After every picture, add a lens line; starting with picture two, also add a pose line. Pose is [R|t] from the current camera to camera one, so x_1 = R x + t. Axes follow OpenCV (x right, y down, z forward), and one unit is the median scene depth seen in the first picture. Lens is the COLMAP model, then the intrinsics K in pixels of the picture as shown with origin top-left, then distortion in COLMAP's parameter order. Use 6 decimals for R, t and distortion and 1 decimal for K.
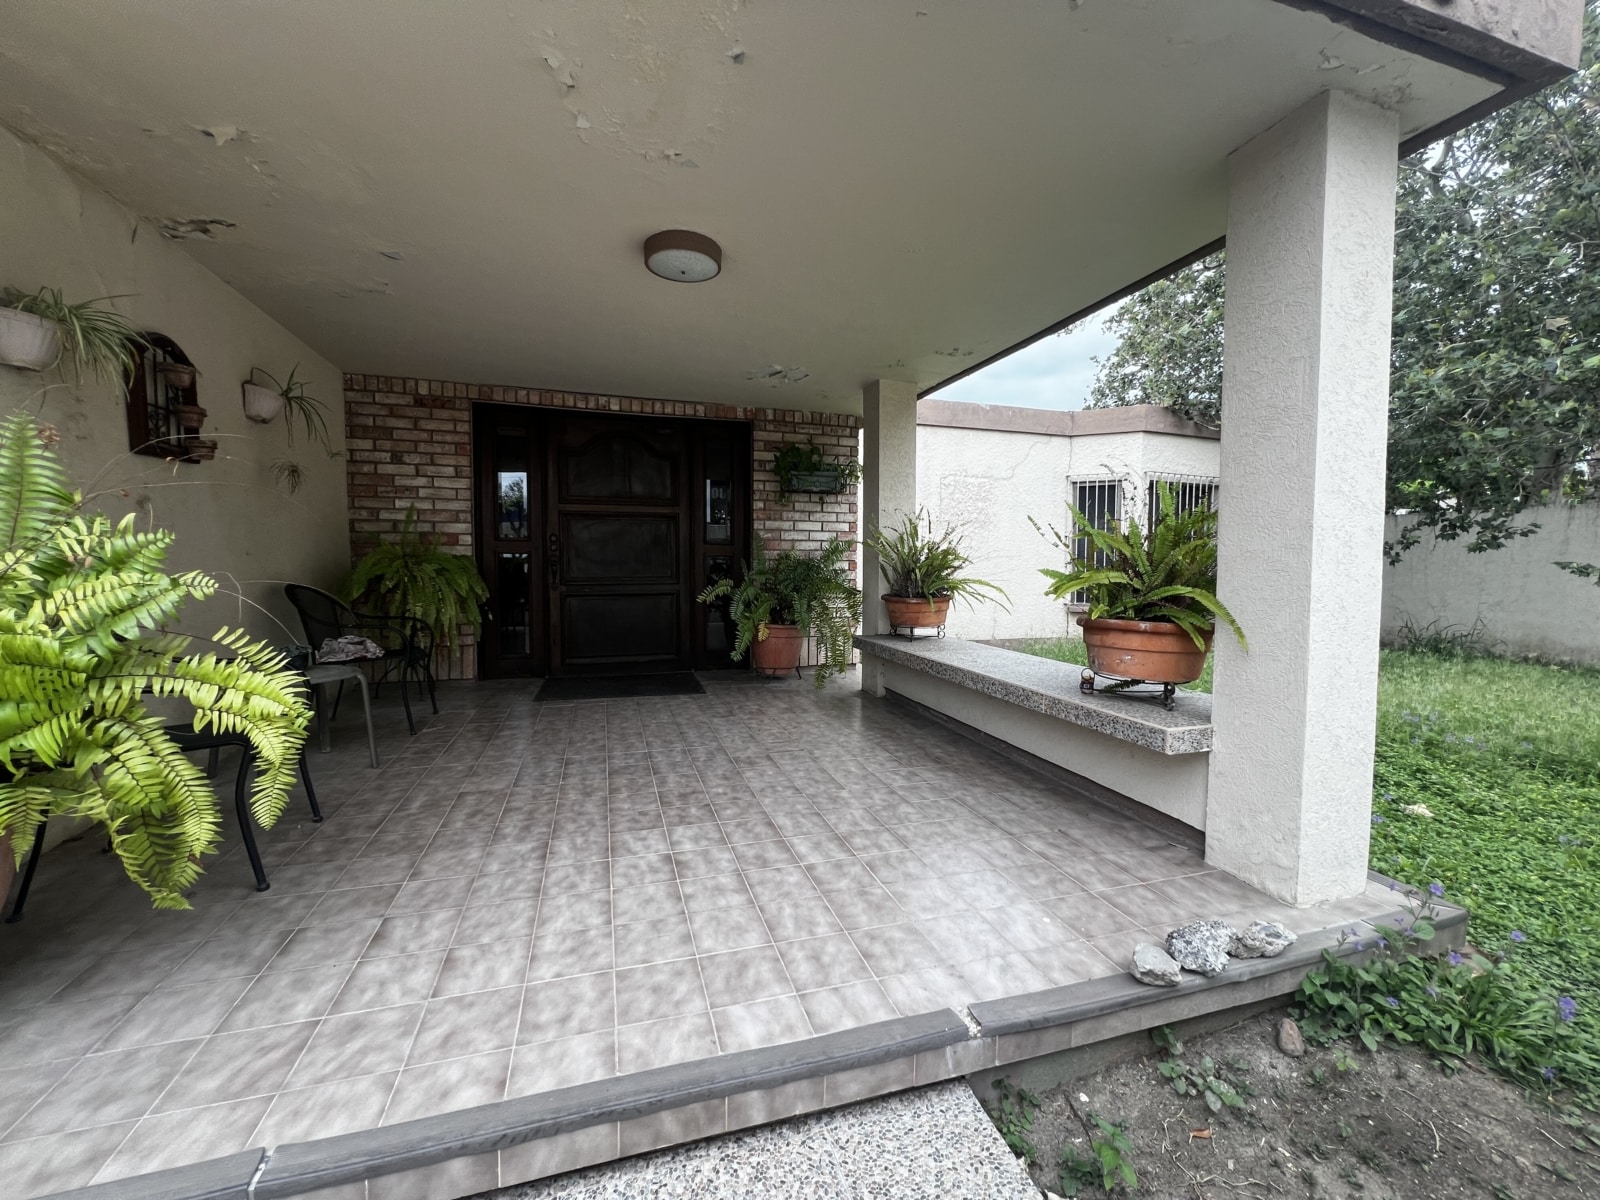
lens RADIAL K [[644.4, 0, 797.1], [0, 644.4, 598.2], [0, 0, 1]] dist [-0.004207, 0.001520]
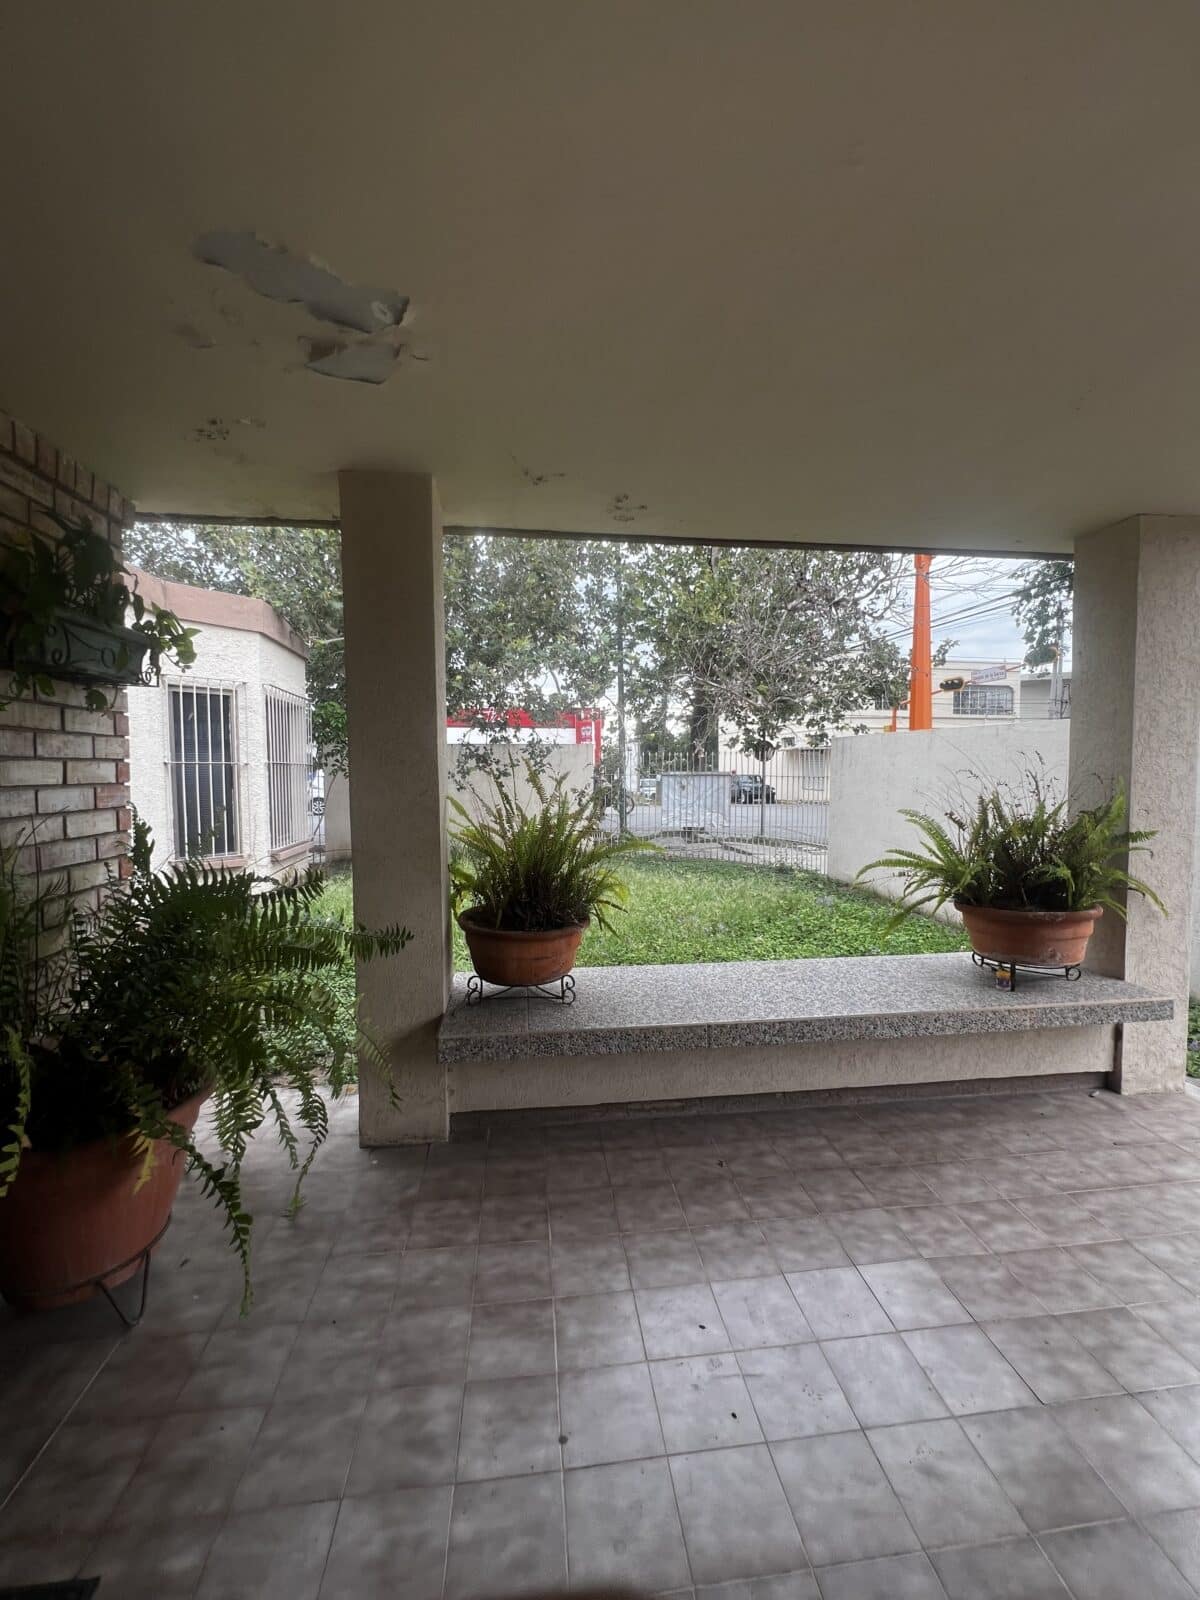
lens RADIAL K [[644.4, 0, 599.6], [0, 644.4, 801.7], [0, 0, 1]] dist [-0.004207, 0.001520]
pose [[0.173726, -0.061567, 0.982868, -0.480984], [0.059450, 0.996879, 0.051937, -0.180735], [-0.982998, 0.049408, 0.176844, 1.217831]]
